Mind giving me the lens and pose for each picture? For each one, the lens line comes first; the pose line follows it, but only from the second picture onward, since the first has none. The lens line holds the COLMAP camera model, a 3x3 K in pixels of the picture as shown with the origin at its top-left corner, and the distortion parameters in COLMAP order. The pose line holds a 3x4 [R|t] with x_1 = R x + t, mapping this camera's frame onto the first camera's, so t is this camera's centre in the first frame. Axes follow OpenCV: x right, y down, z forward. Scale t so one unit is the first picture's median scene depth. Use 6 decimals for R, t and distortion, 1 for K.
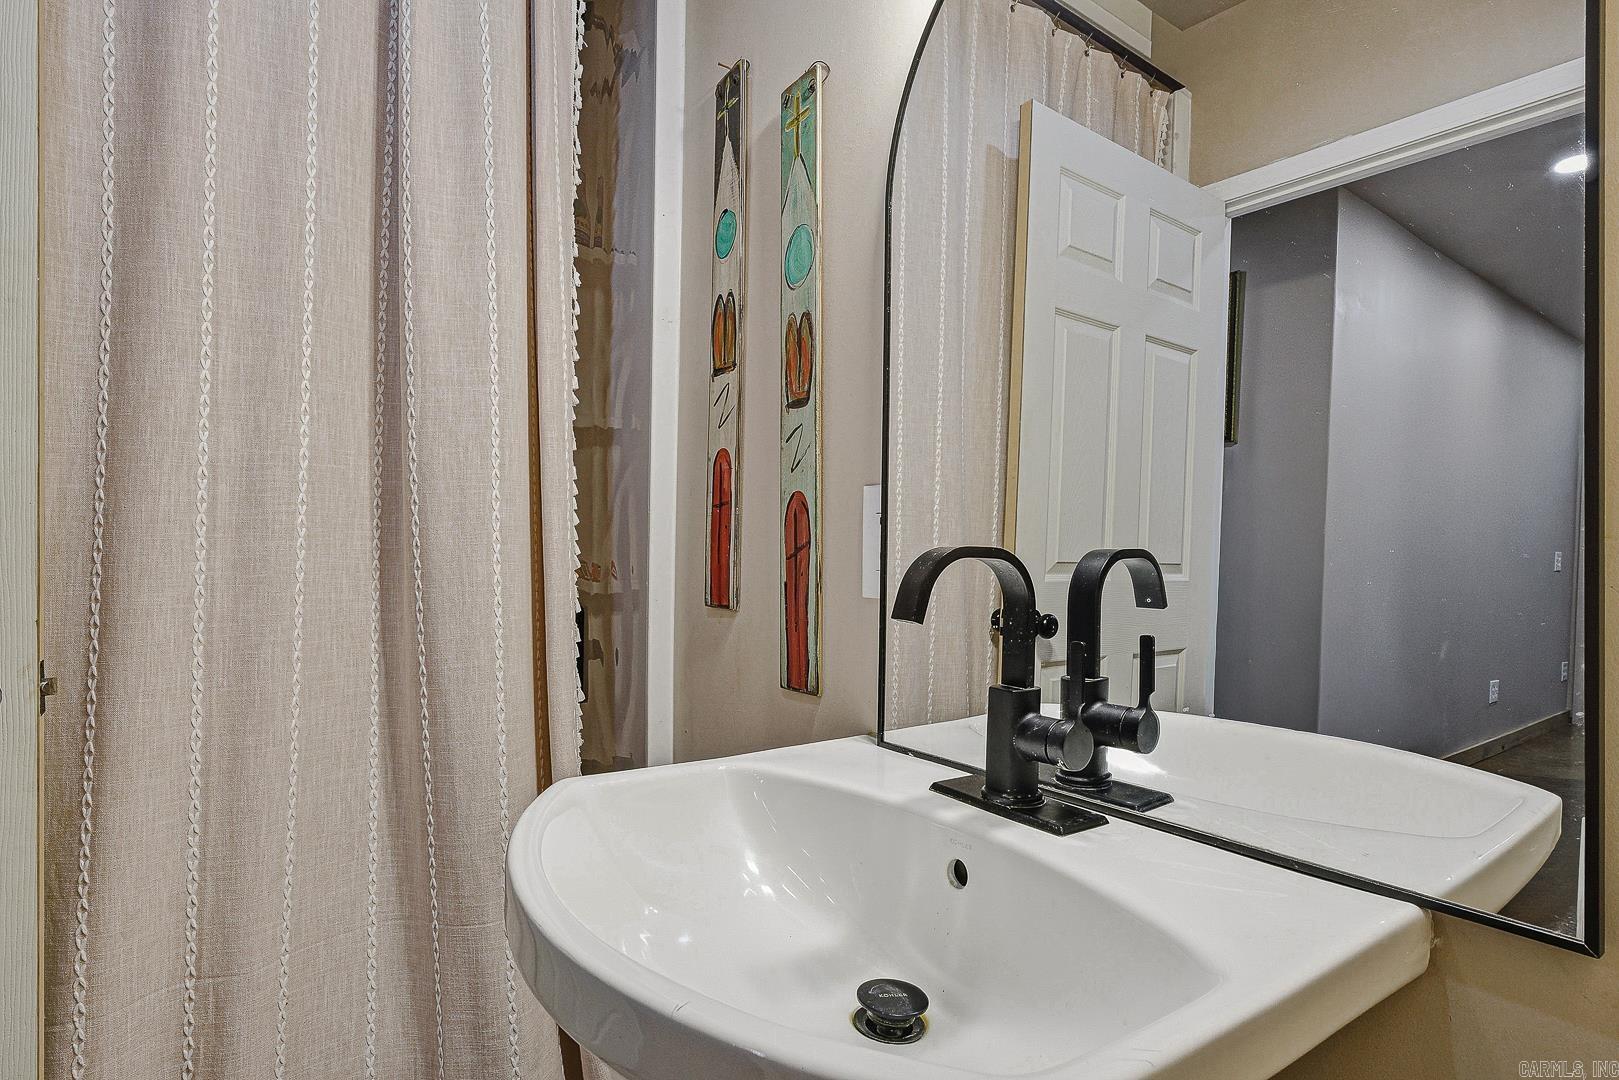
lens RADIAL K [[822.4, 0, 808.0], [0, 822.4, 553.9], [0, 0, 1]] dist [-0.007490, 0.002934]
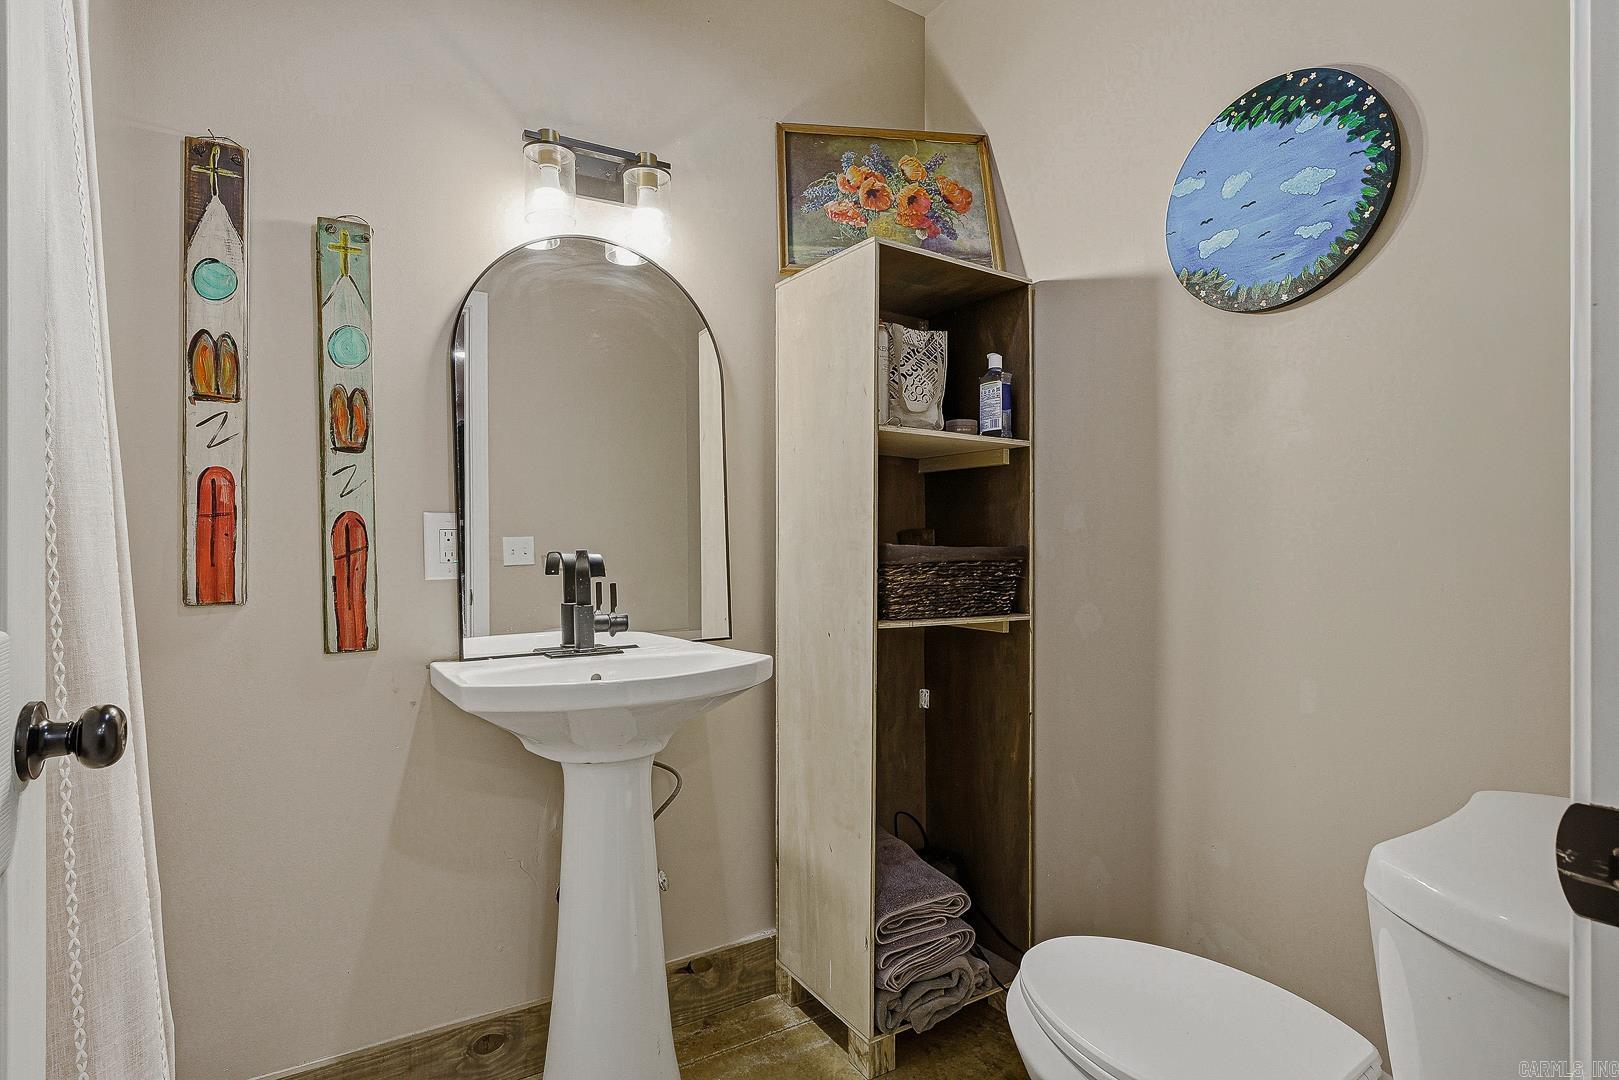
lens RADIAL K [[822.4, 0, 808.4], [0, 822.4, 544.7], [0, 0, 1]] dist [-0.007490, 0.002934]
pose [[0.072458, -0.009530, 0.997326, -1.320480], [0.014160, 0.999863, 0.008526, -0.018464], [-0.997271, 0.013505, 0.072583, 0.101520]]
